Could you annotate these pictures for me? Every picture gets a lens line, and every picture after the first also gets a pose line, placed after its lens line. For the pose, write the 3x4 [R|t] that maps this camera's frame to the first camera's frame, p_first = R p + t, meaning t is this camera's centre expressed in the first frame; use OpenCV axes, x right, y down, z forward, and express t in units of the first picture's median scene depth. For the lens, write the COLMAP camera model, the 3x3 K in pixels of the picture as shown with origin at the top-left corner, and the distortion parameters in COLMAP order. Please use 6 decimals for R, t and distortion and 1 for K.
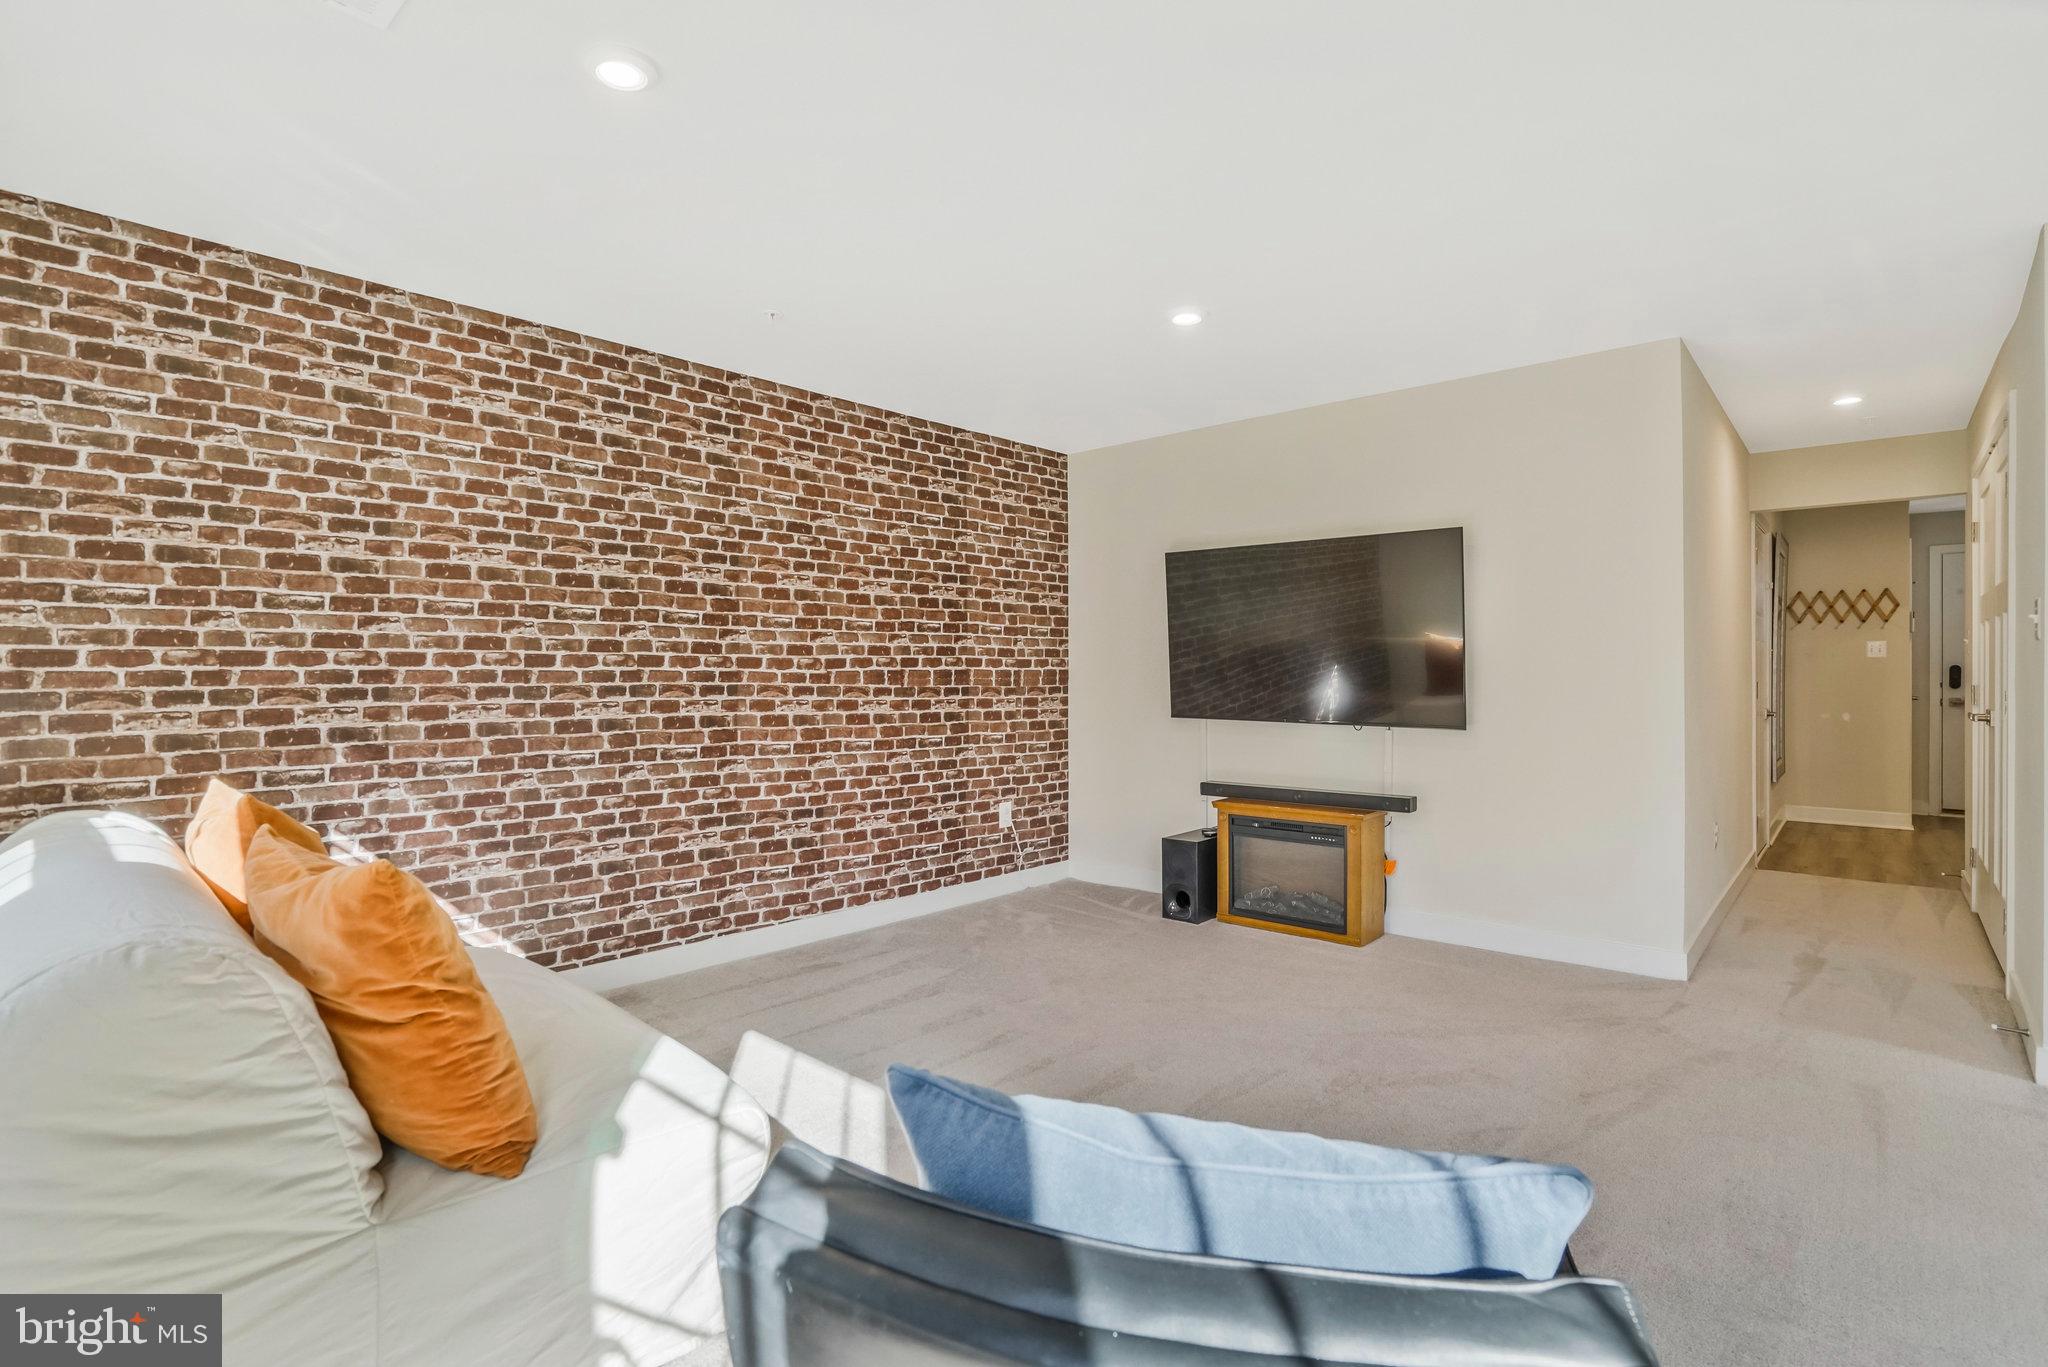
lens RADIAL K [[995.3, 0, 1049.7], [0, 995.3, 678.8], [0, 0, 1]] dist [-0.060001, 0.022987]
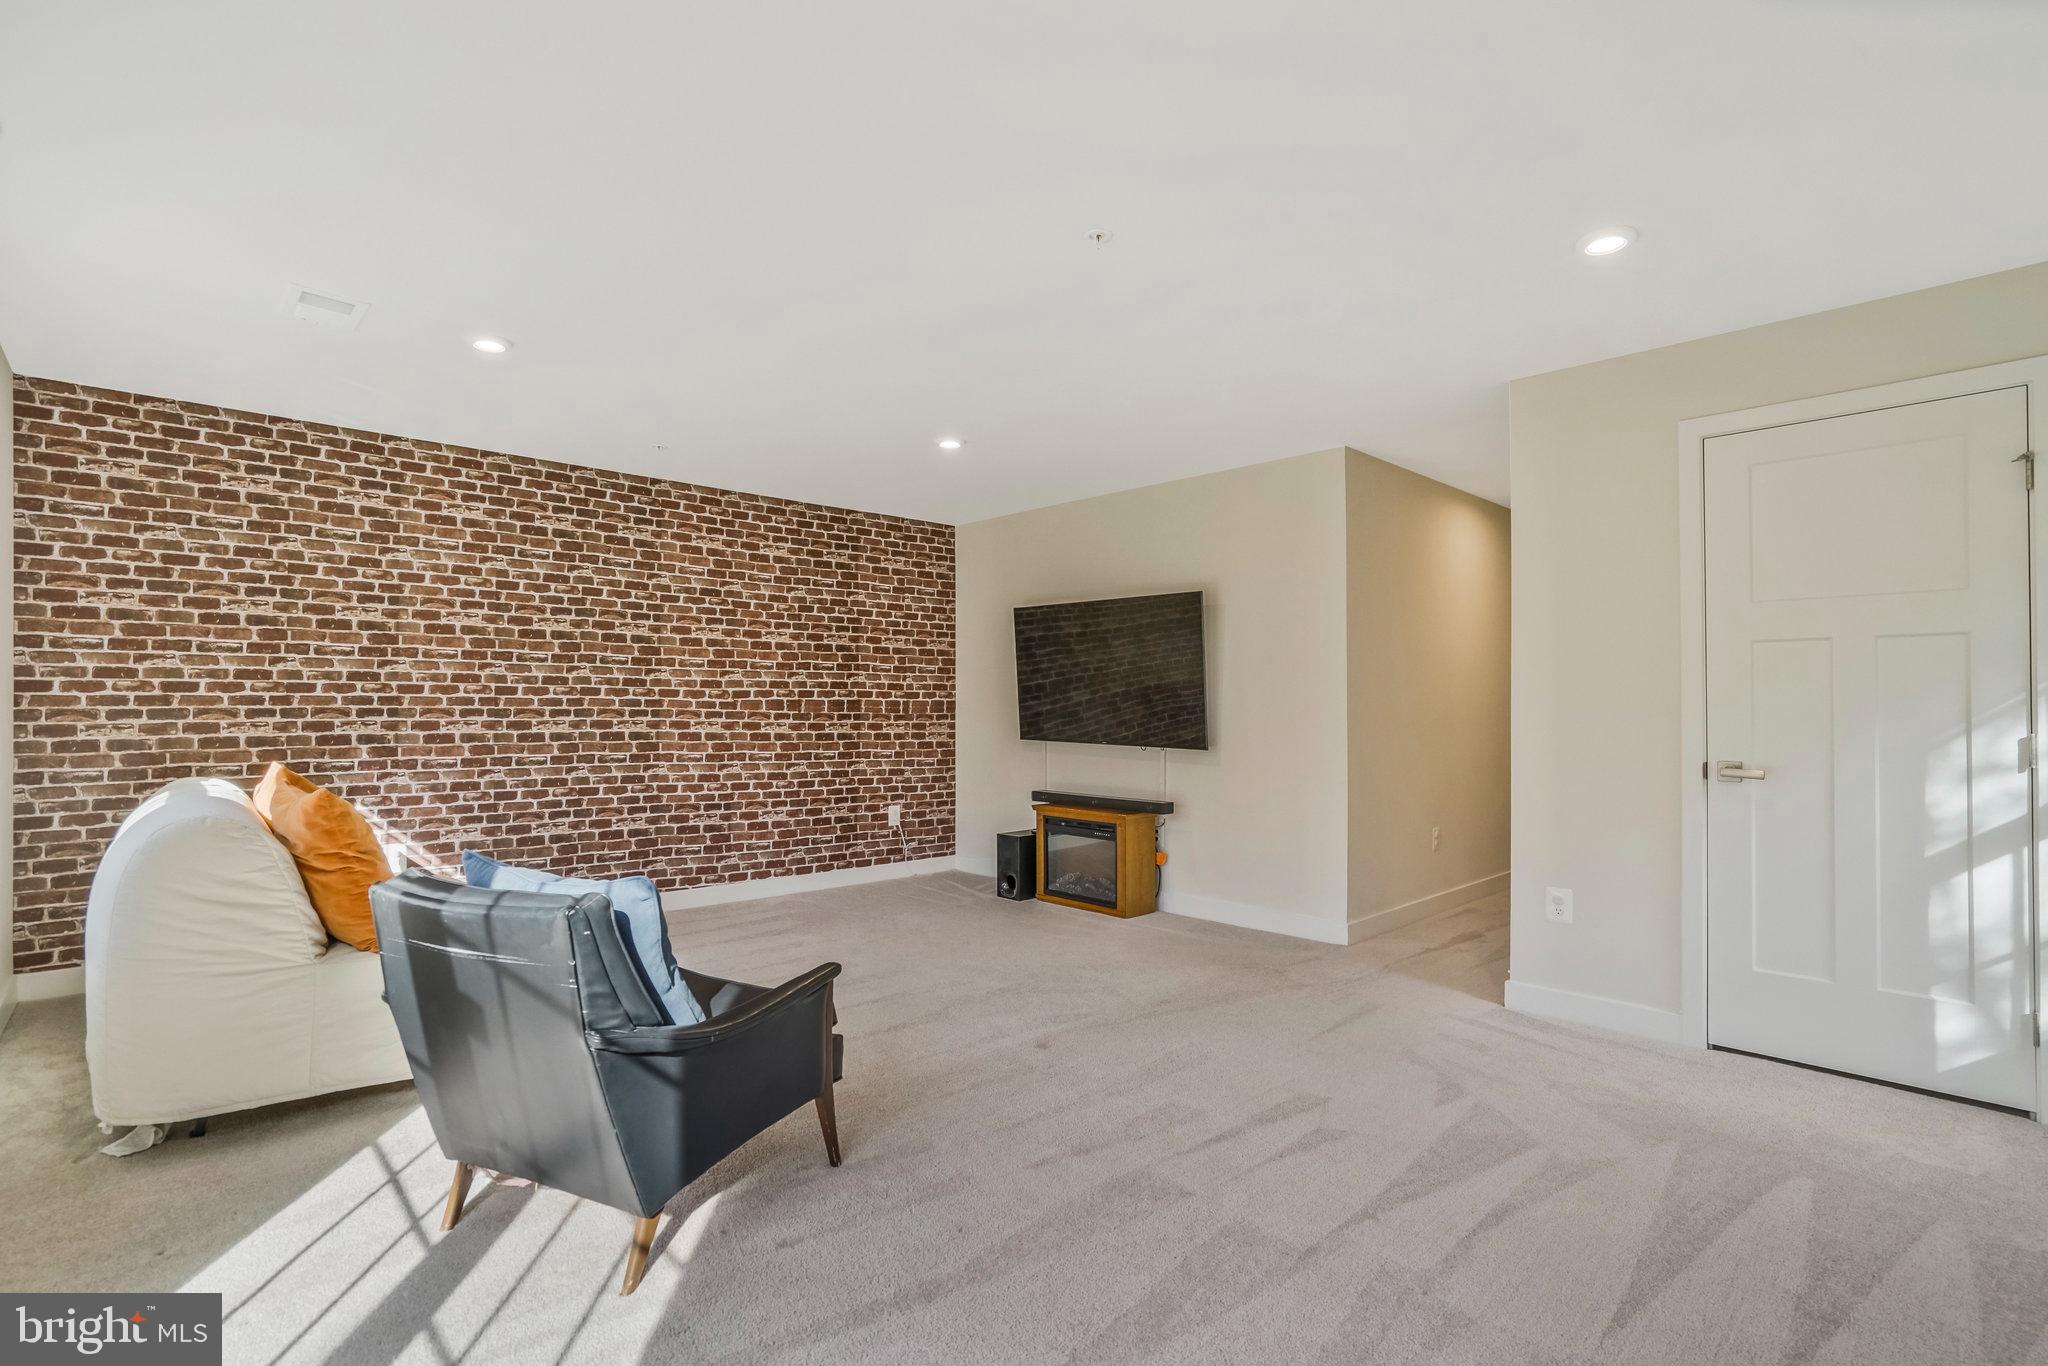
lens RADIAL K [[968.1, 0, 1027.9], [0, 968.1, 723.3], [0, 0, 1]] dist [-0.059438, 0.026521]
pose [[0.995418, 0.008608, -0.095227, 0.365309], [-0.007600, 0.999911, 0.010939, 0.008008], [0.095313, -0.010165, 0.995395, -0.305515]]
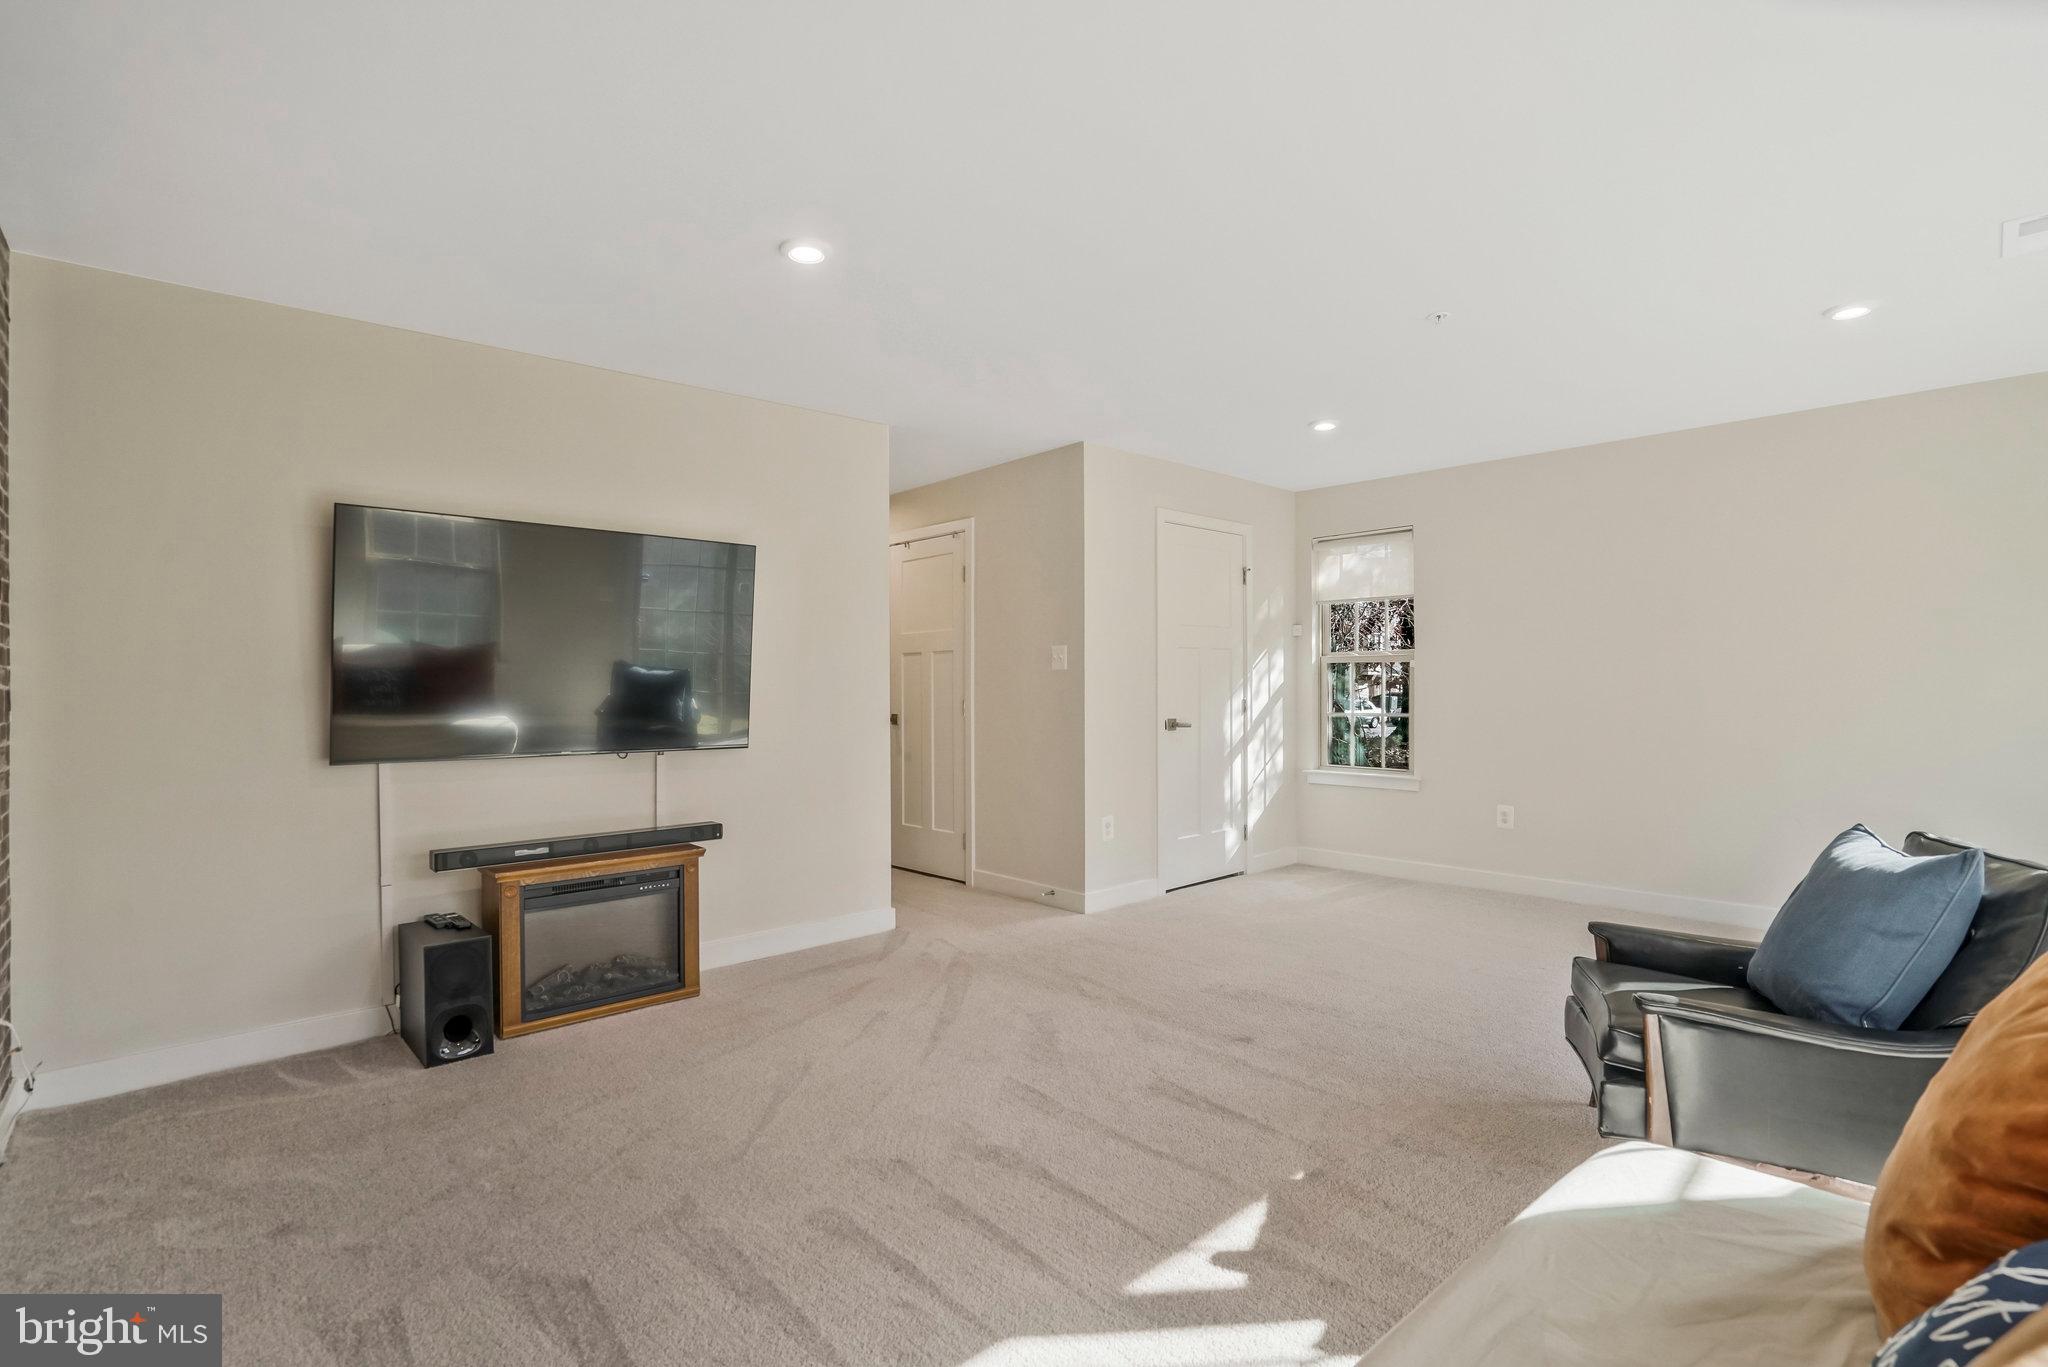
lens RADIAL K [[968.1, 0, 1027.9], [0, 968.1, 723.8], [0, 0, 1]] dist [-0.059438, 0.026521]
pose [[0.098568, -0.037041, 0.994441, -0.610273], [0.014552, 0.999254, 0.035778, -0.000110], [-0.995024, 0.010945, 0.099033, 0.732986]]
